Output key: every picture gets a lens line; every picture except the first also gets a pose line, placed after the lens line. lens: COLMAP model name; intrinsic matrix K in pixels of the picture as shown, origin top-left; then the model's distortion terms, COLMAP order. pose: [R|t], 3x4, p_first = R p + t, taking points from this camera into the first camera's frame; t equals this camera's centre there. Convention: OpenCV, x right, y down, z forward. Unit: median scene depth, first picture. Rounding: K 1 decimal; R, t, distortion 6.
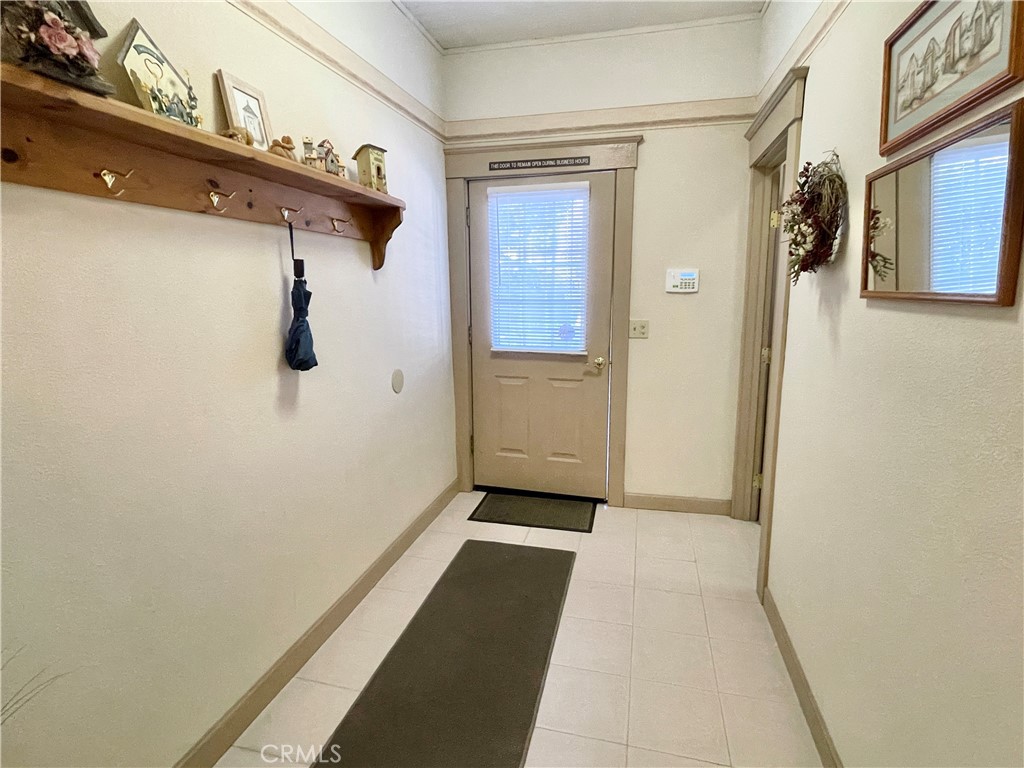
lens RADIAL K [[529.5, 0, 511.0], [0, 529.5, 385.0], [0, 0, 1]] dist [0.000533, 0.000068]
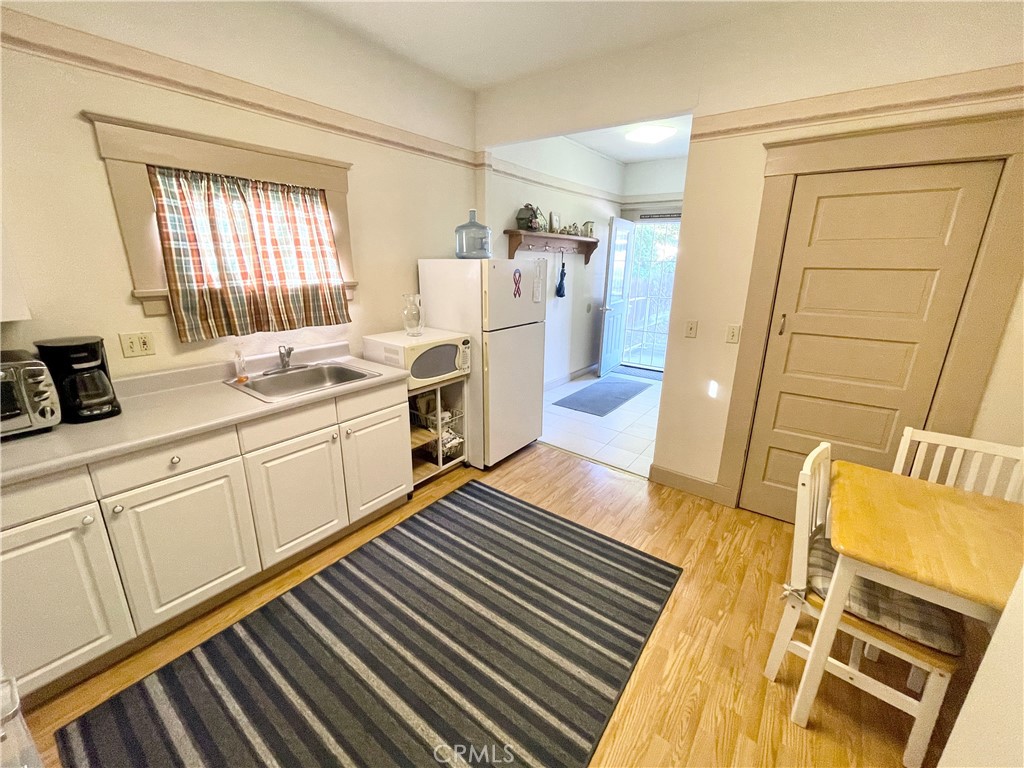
lens RADIAL K [[416.5, 0, 508.7], [0, 416.5, 381.3], [0, 0, 1]] dist [-0.001568, 0.000616]
pose [[0.919205, 0.130498, -0.371527, 0.332845], [-0.095208, 0.989150, 0.111880, 0.227321], [0.382096, -0.067468, 0.921656, -1.520822]]
